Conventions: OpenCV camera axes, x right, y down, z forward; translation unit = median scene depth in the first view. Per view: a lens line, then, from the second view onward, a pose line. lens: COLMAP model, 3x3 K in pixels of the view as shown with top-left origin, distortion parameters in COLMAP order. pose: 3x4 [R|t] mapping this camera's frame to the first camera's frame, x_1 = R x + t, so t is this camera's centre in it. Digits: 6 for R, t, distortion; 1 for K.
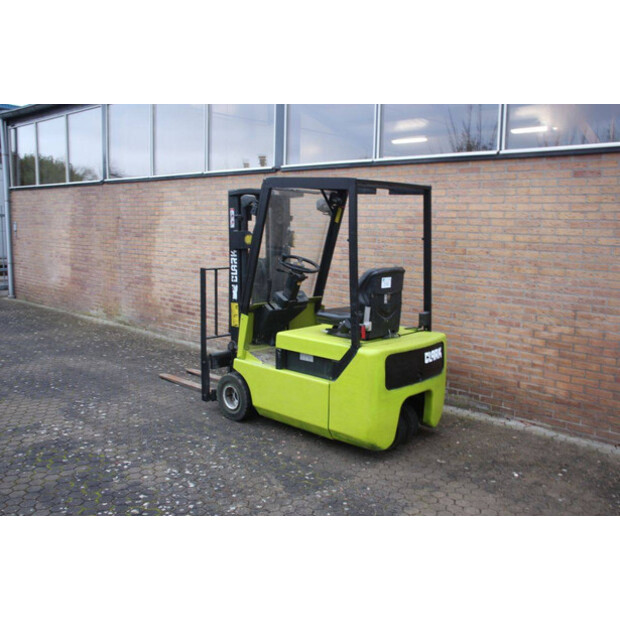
lens RADIAL K [[608.0, 0, 310.0], [0, 608.0, 310.0], [0, 0, 1]] dist [-0.123134, 0.189029]
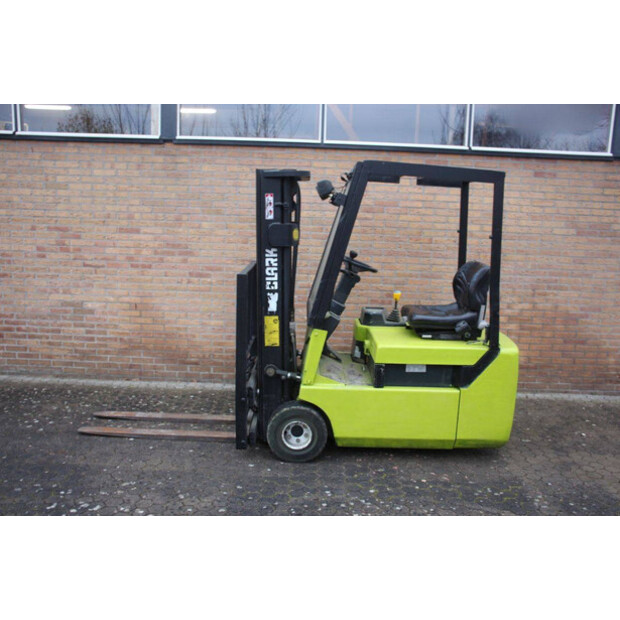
lens RADIAL K [[585.4, 0, 310.0], [0, 585.4, 310.0], [0, 0, 1]] dist [-0.133240, 0.165659]
pose [[0.723477, -0.110646, 0.681424, -0.638260], [0.077348, 0.993849, 0.079254, -0.079918], [-0.686002, -0.004631, 0.727585, 0.448582]]
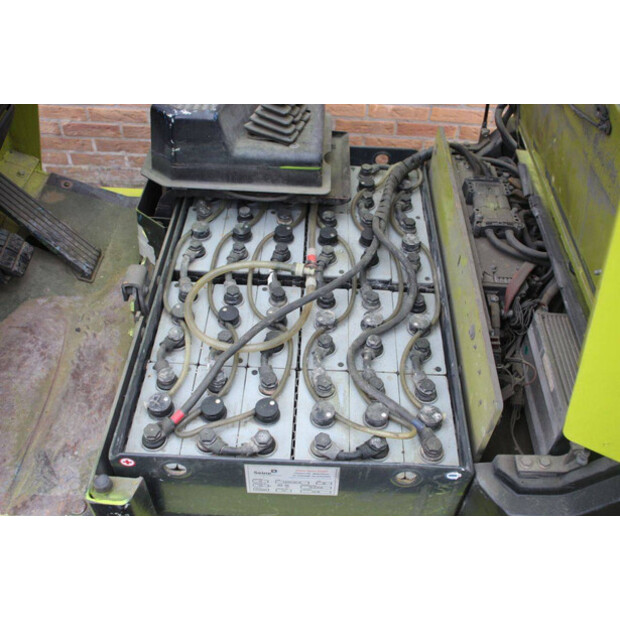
lens RADIAL K [[629.1, 0, 310.0], [0, 629.1, 310.0], [0, 0, 1]] dist [-0.011236, -0.009589]
pose [[0.751202, -0.469680, 0.463785, -0.063513], [0.077086, 0.760244, 0.645048, -0.086927], [-0.655556, -0.448810, 0.607302, 0.830189]]
